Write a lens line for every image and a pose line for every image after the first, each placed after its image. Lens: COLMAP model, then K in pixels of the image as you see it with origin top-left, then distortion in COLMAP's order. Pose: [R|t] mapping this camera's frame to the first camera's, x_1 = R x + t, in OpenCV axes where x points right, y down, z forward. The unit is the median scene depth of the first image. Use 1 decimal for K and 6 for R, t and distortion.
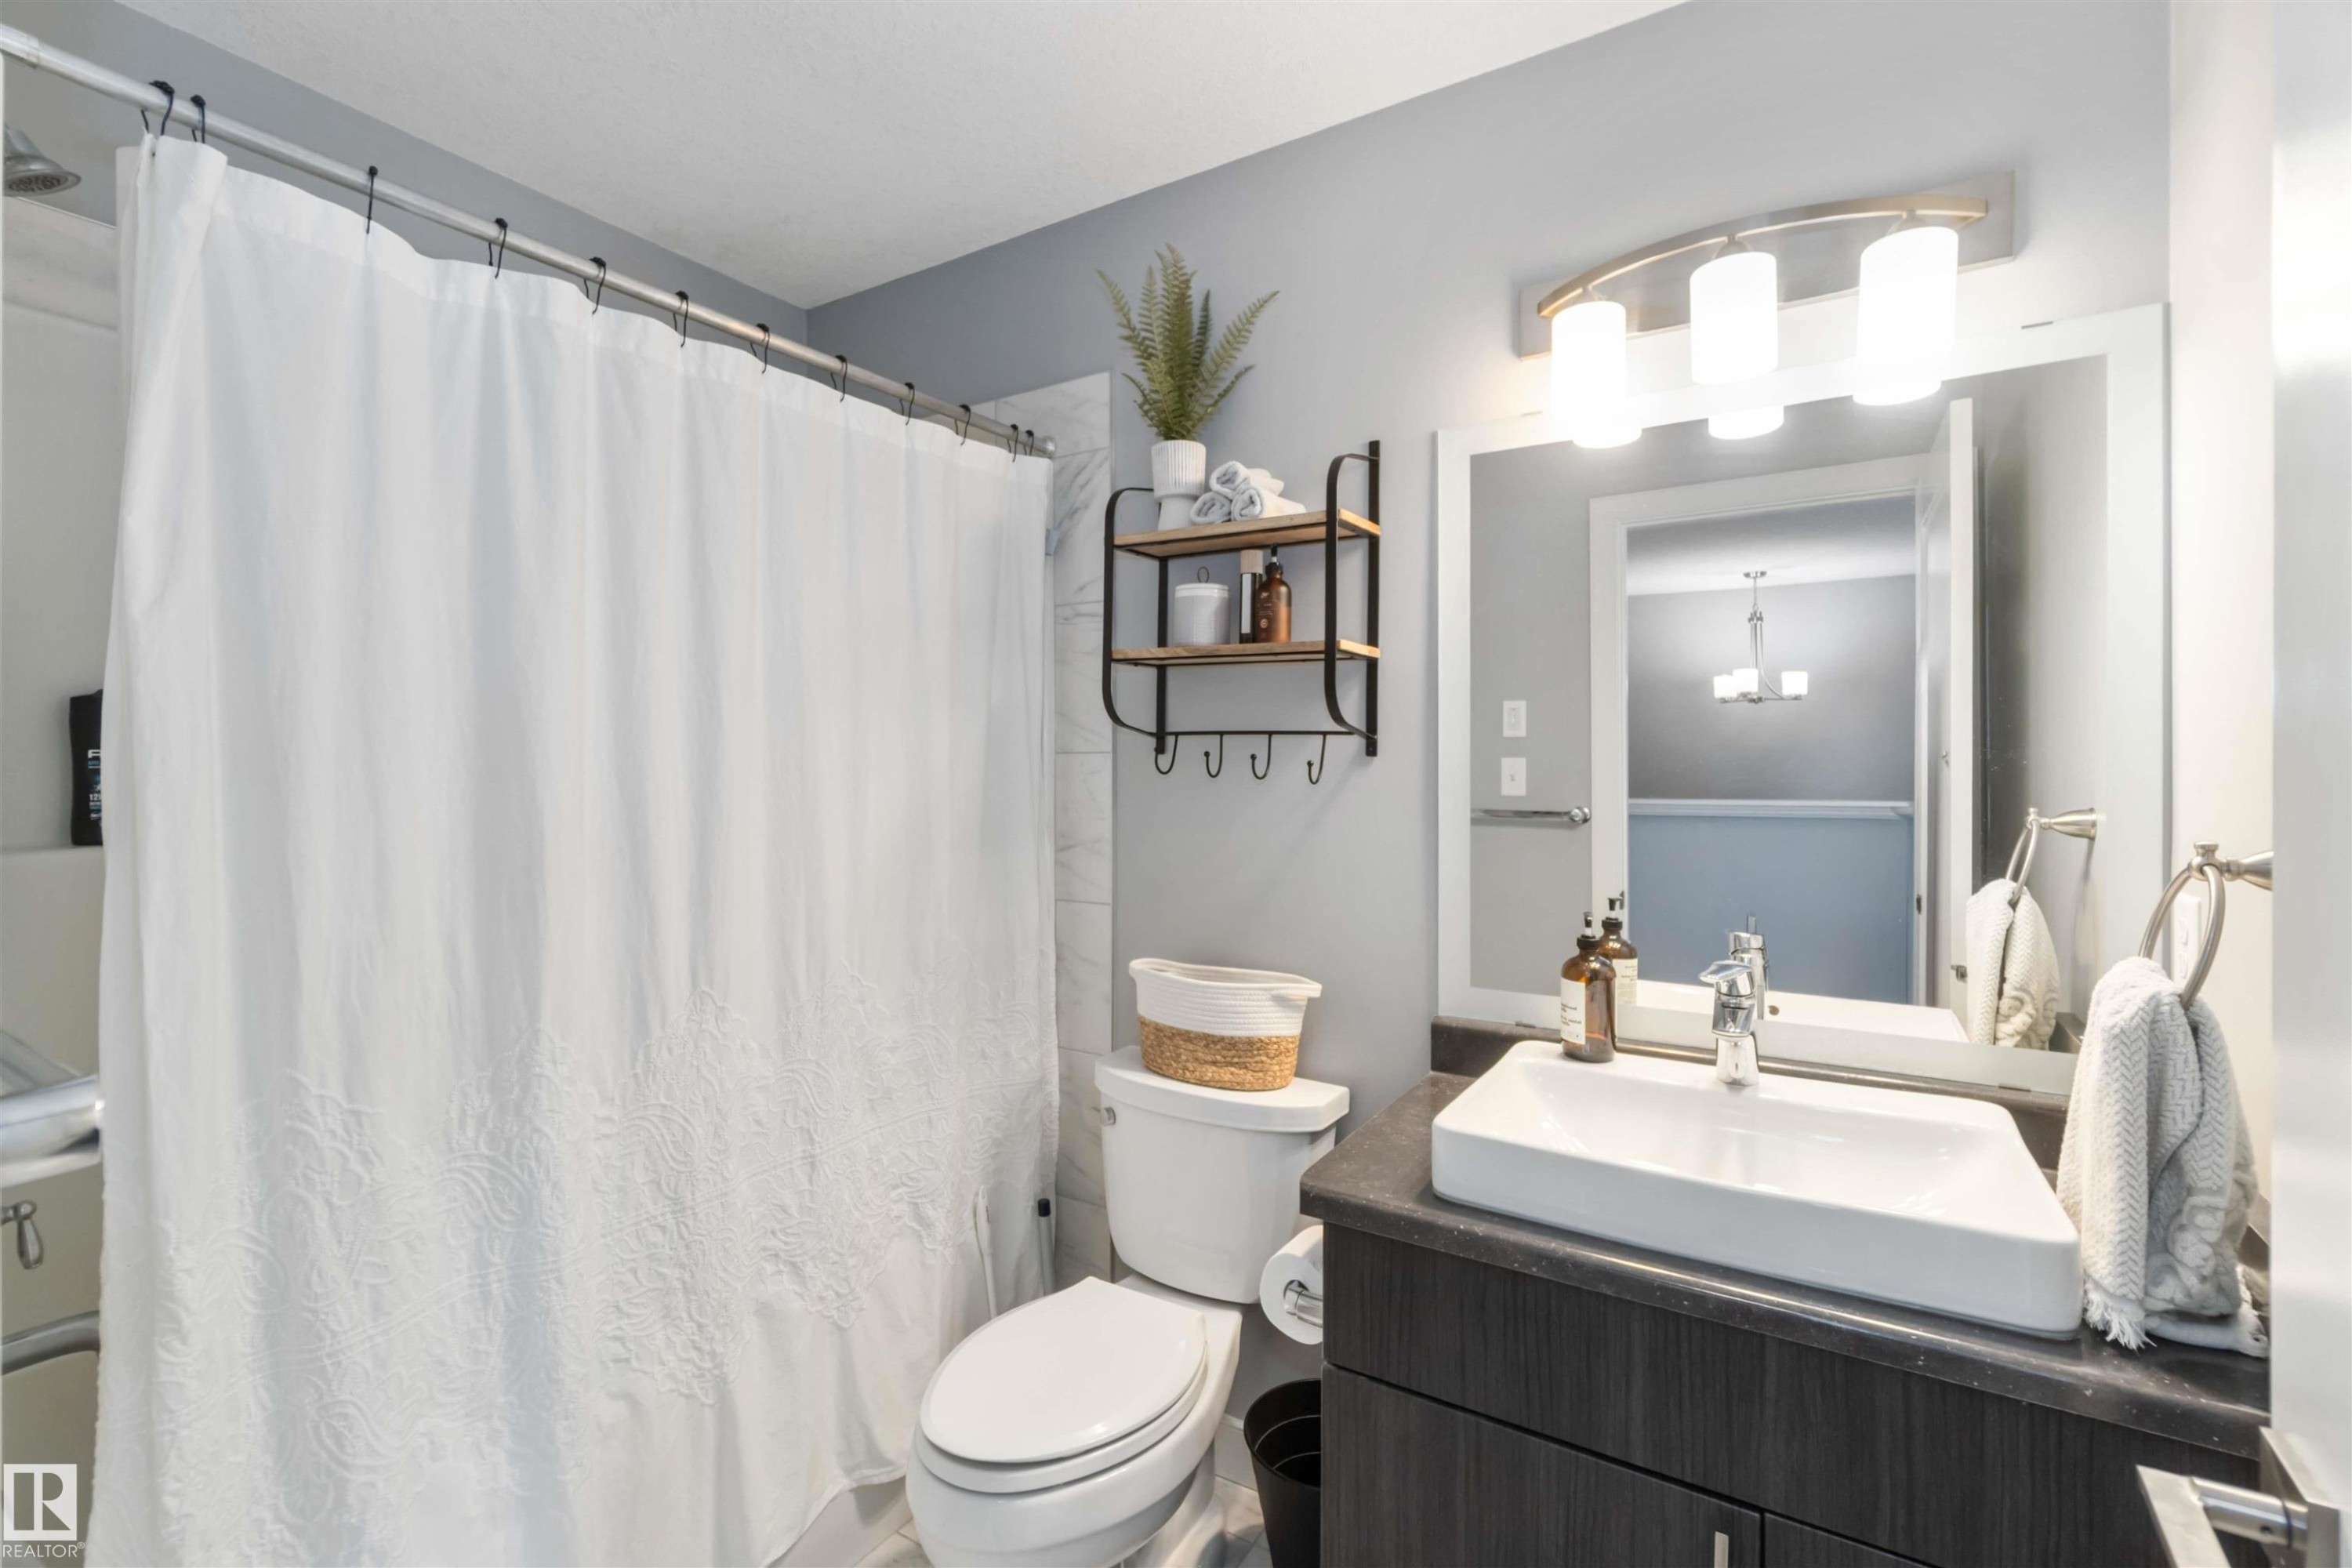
lens RADIAL K [[1042.8, 0, 1146.4], [0, 1042.8, 770.0], [0, 0, 1]] dist [-0.002400, 0.002741]
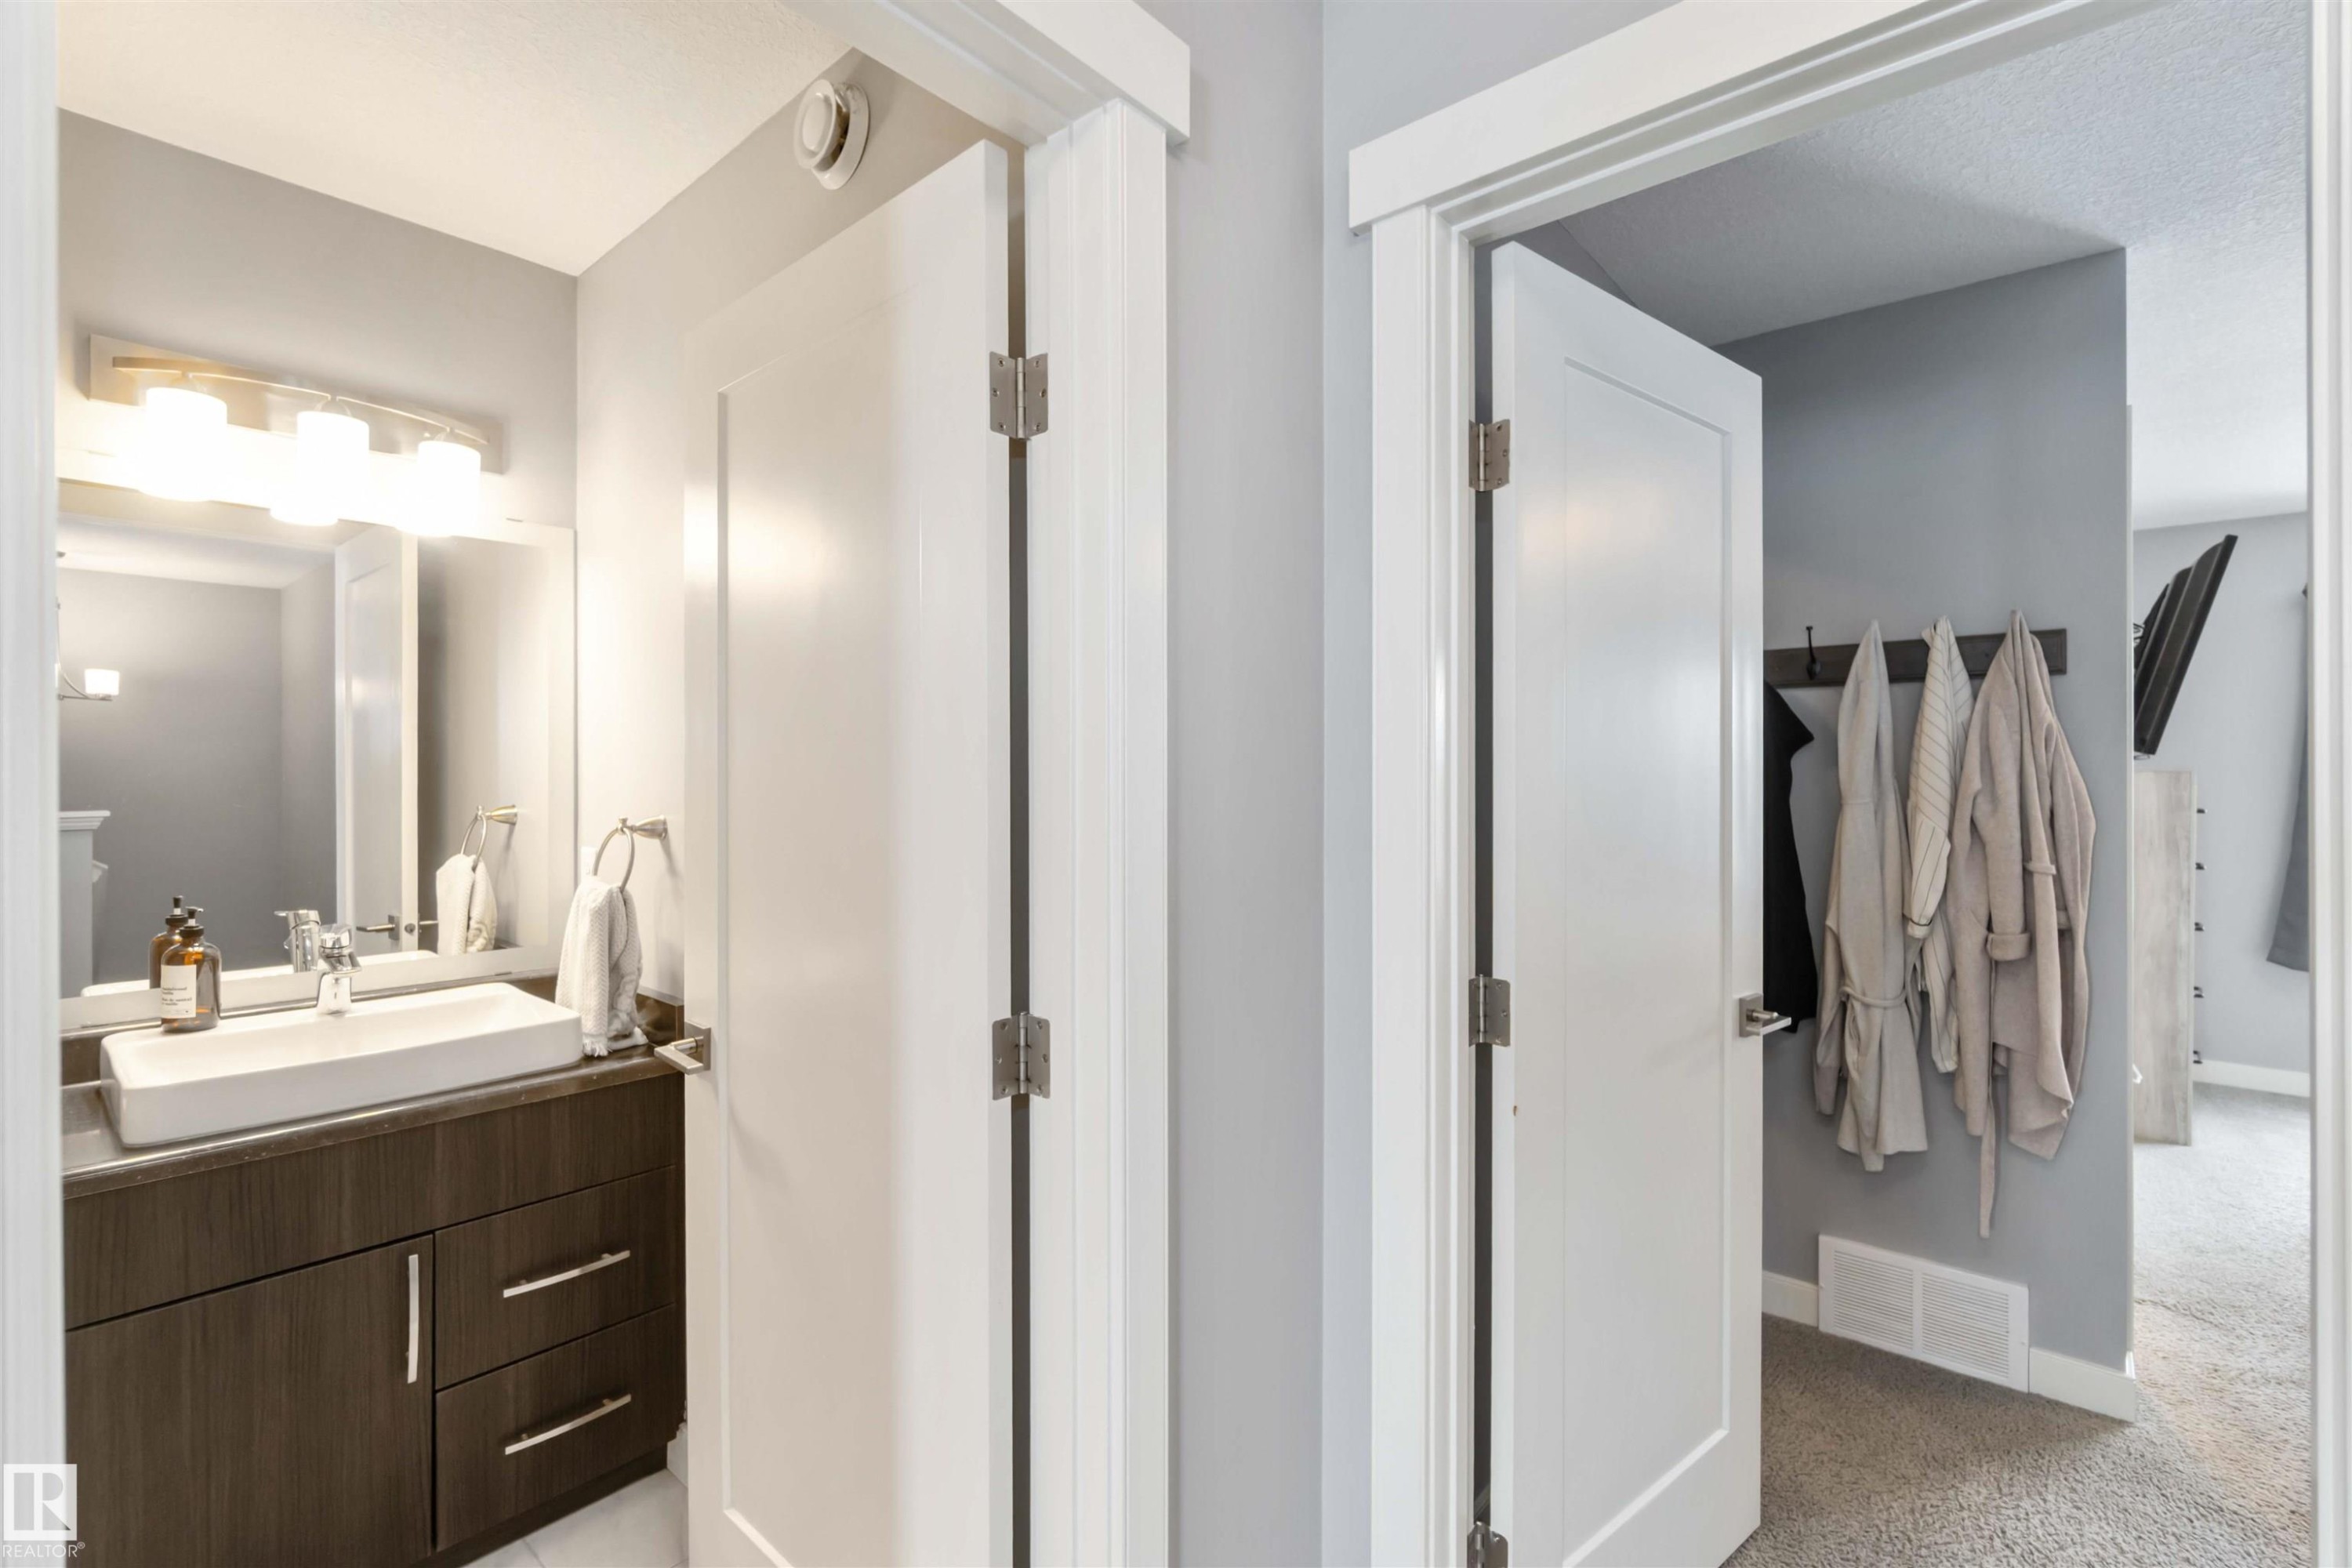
lens RADIAL K [[1042.8, 0, 1175.5], [0, 1042.8, 775.3], [0, 0, 1]] dist [-0.002400, 0.002741]
pose [[0.153280, -0.003817, 0.988175, -0.620354], [0.001779, 0.999992, 0.003587, -0.015379], [-0.988181, 0.001208, 0.153286, -0.303376]]
